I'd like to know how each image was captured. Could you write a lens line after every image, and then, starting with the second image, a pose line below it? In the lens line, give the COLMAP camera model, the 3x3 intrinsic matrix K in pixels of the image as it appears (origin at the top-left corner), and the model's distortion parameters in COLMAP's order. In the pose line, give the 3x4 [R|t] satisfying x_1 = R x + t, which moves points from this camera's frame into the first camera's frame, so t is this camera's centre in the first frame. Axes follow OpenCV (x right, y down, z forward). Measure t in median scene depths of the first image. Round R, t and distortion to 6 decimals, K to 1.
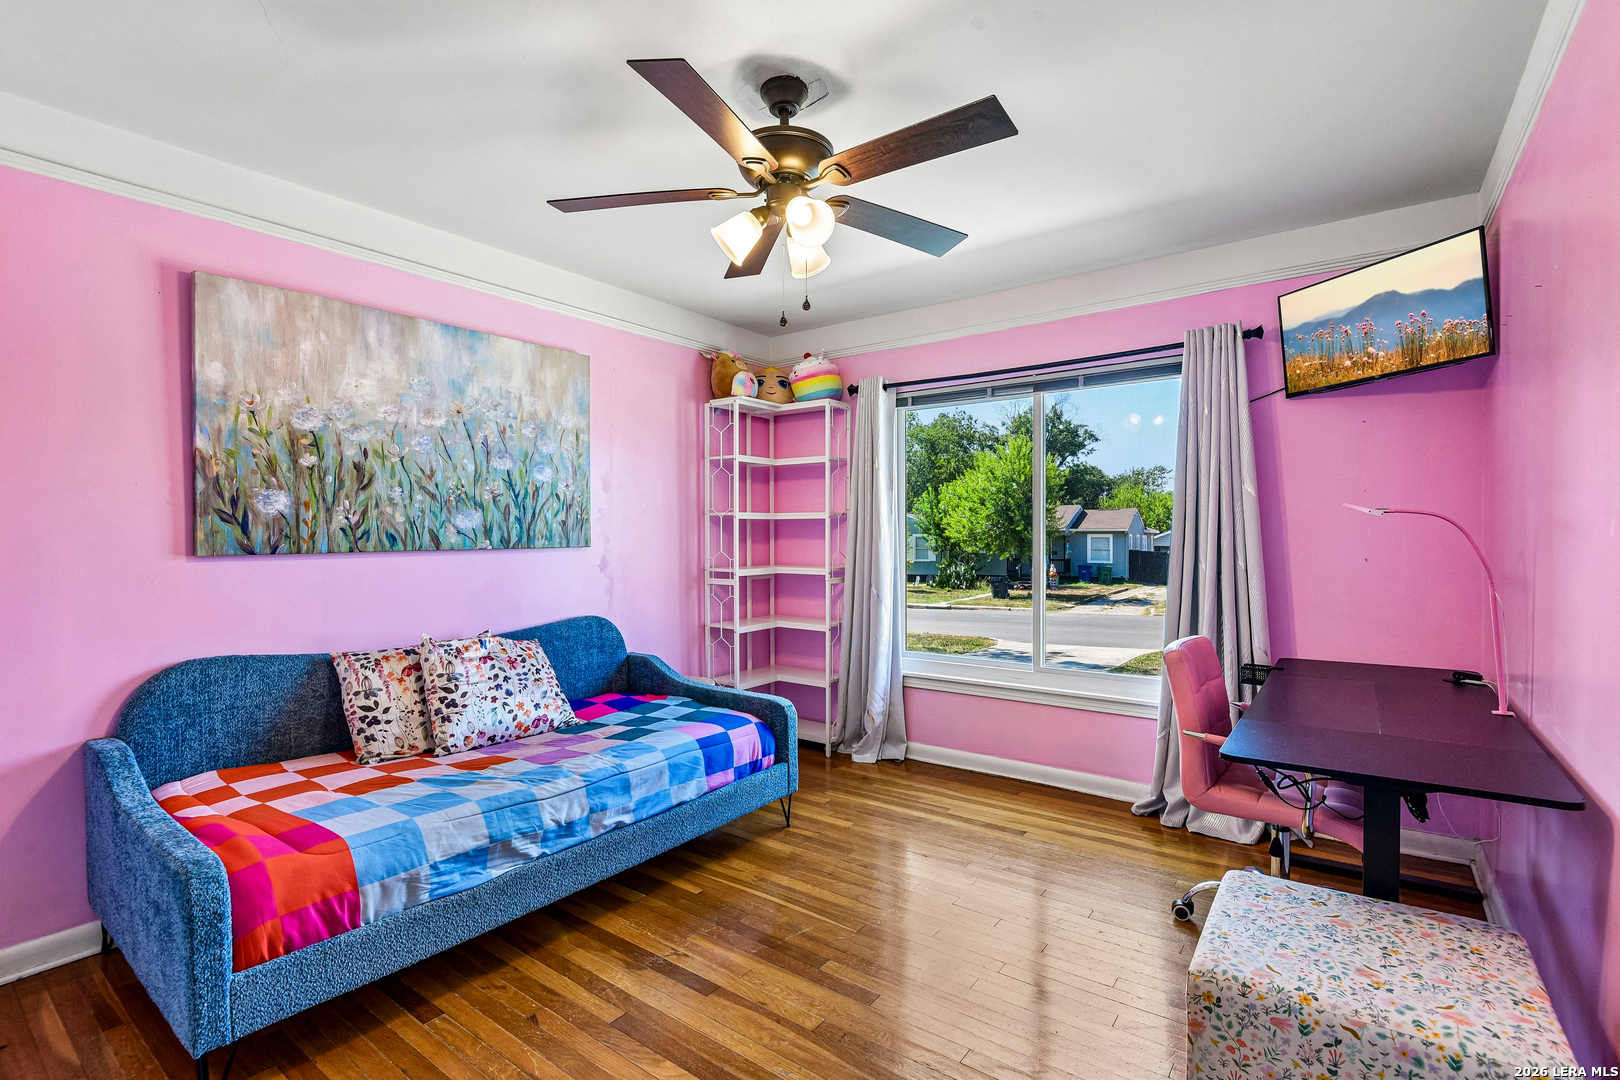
lens RADIAL K [[746.0, 0, 807.6], [0, 746.0, 547.5], [0, 0, 1]] dist [-0.010883, -0.005046]
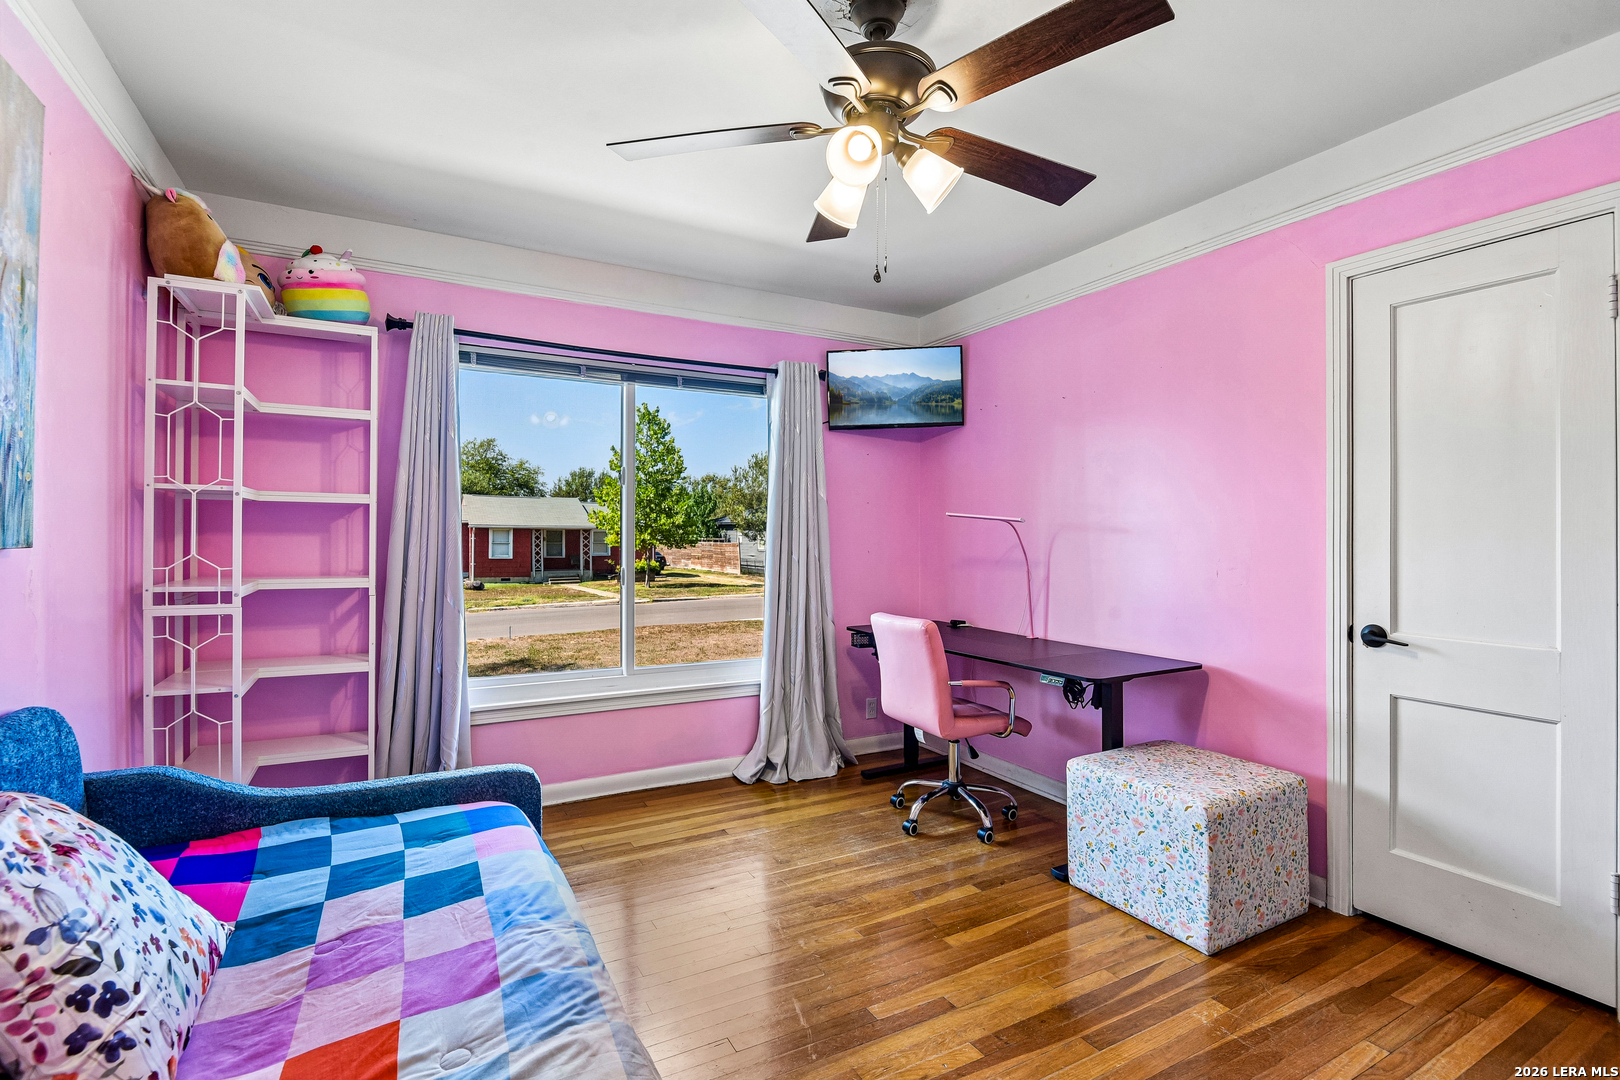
lens RADIAL K [[746.0, 0, 797.0], [0, 746.0, 542.8], [0, 0, 1]] dist [-0.010883, -0.005046]
pose [[0.420570, -0.001767, 0.907258, -0.600854], [0.006608, 0.999978, -0.001115, 0.000000], [-0.907236, 0.006464, 0.420573, 0.519105]]
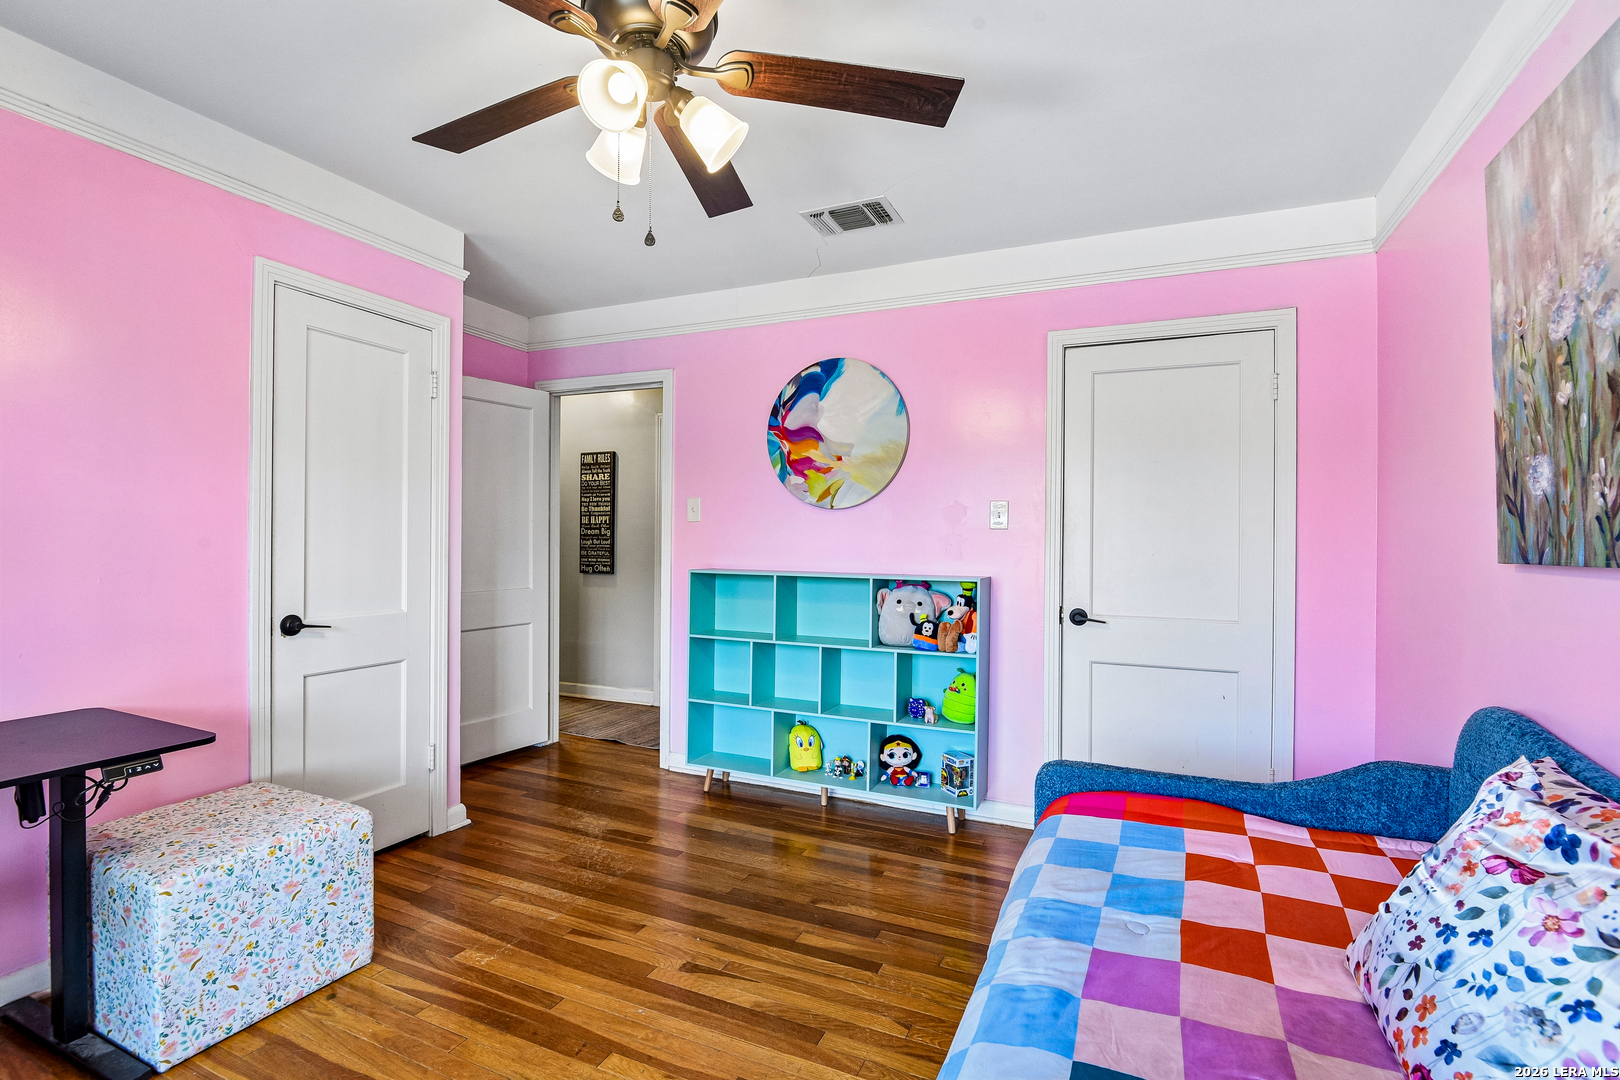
lens RADIAL K [[746.0, 0, 811.5], [0, 746.0, 526.9], [0, 0, 1]] dist [-0.010883, -0.005046]
pose [[-0.975289, -0.005825, -0.220856, -0.018842], [-0.006310, 0.999979, 0.001491, -0.015398], [0.220842, 0.002848, -0.975305, 1.257449]]
